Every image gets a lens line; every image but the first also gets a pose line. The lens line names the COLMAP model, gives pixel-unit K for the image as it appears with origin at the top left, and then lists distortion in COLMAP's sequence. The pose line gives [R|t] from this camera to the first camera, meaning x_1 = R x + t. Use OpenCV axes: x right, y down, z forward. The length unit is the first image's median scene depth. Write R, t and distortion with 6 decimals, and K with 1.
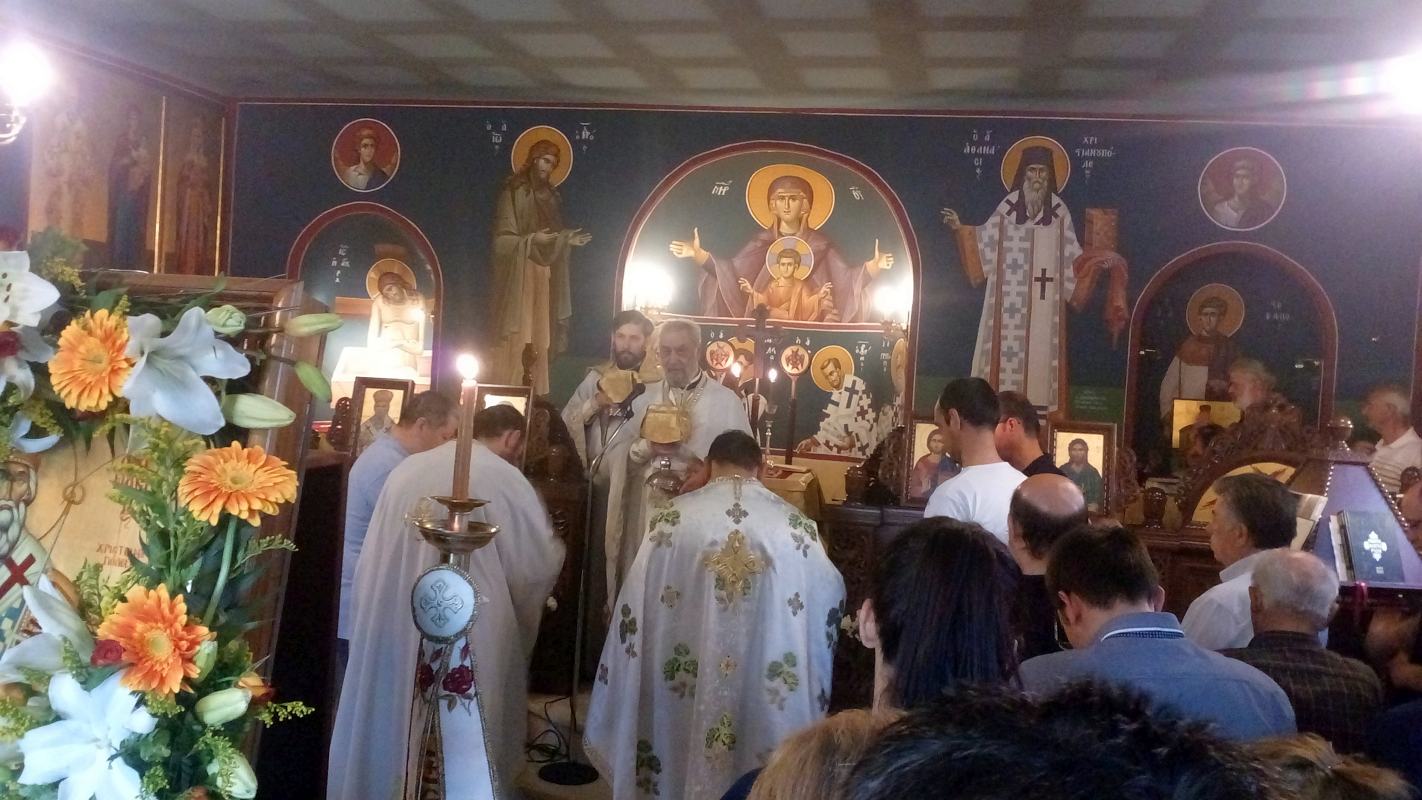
lens RADIAL K [[1169.6, 0, 711.0], [0, 1169.6, 400.0], [0, 0, 1]] dist [0.060922, -0.170322]
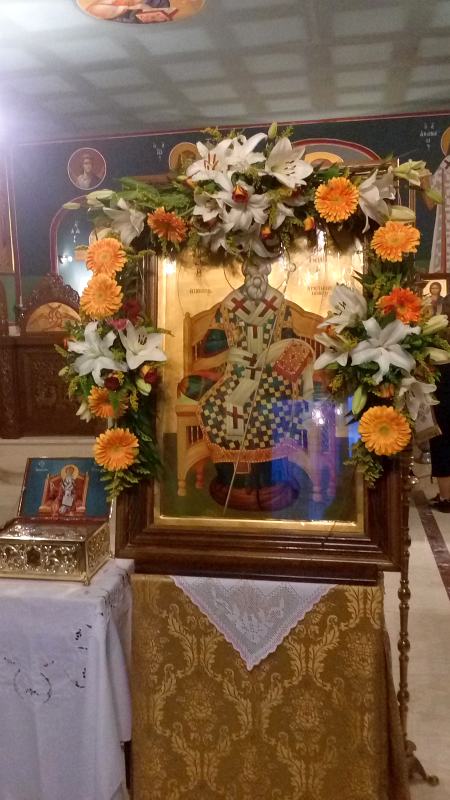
lens RADIAL K [[658.0, 0, 225.0], [0, 658.0, 400.0], [0, 0, 1]] dist [0.060922, -0.170322]
pose [[0.995954, -0.089751, -0.004430, -0.119174], [0.089480, 0.986012, 0.140621, 0.024271], [-0.008253, -0.140449, 0.990054, -0.082995]]
